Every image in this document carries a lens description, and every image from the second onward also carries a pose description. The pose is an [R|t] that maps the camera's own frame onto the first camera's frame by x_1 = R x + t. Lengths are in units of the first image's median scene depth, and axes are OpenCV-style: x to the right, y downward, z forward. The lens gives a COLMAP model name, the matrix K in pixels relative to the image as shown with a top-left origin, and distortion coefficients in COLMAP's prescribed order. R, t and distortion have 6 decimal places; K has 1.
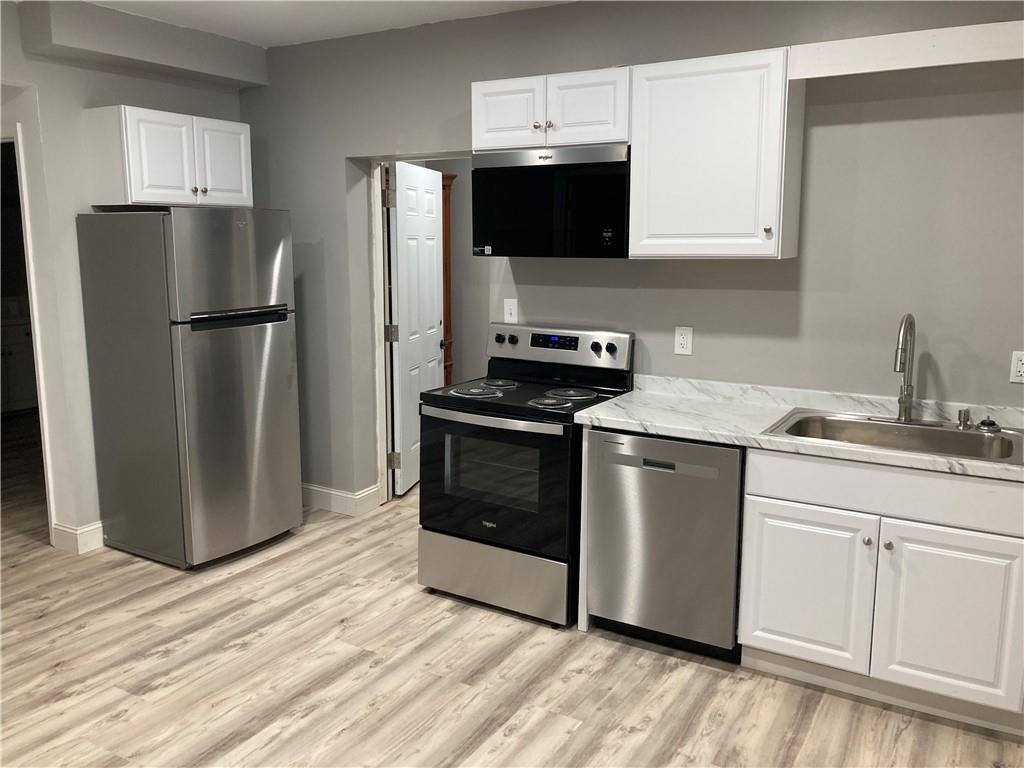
lens RADIAL K [[844.8, 0, 519.1], [0, 844.8, 383.3], [0, 0, 1]] dist [0.056871, -0.059431]
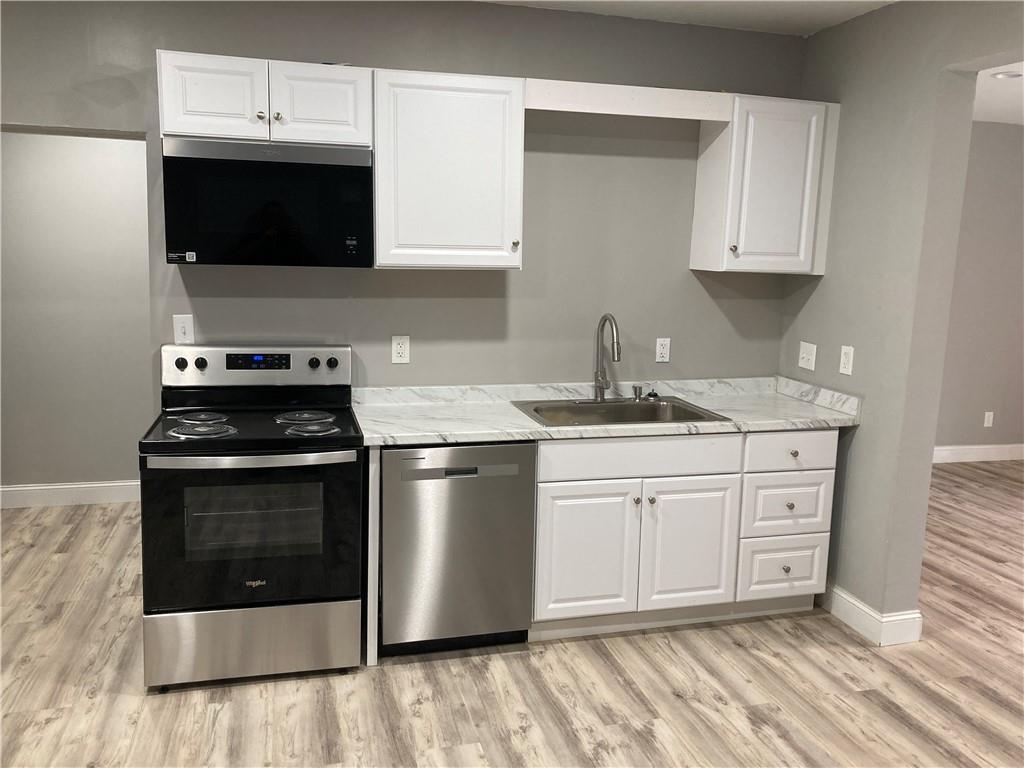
lens RADIAL K [[844.8, 0, 512.4], [0, 844.8, 380.6], [0, 0, 1]] dist [0.056871, -0.059431]
pose [[0.695527, -0.100285, 0.711467, -0.483717], [0.102806, 0.993913, 0.039595, -0.044768], [-0.711107, 0.045604, 0.701604, 0.233613]]
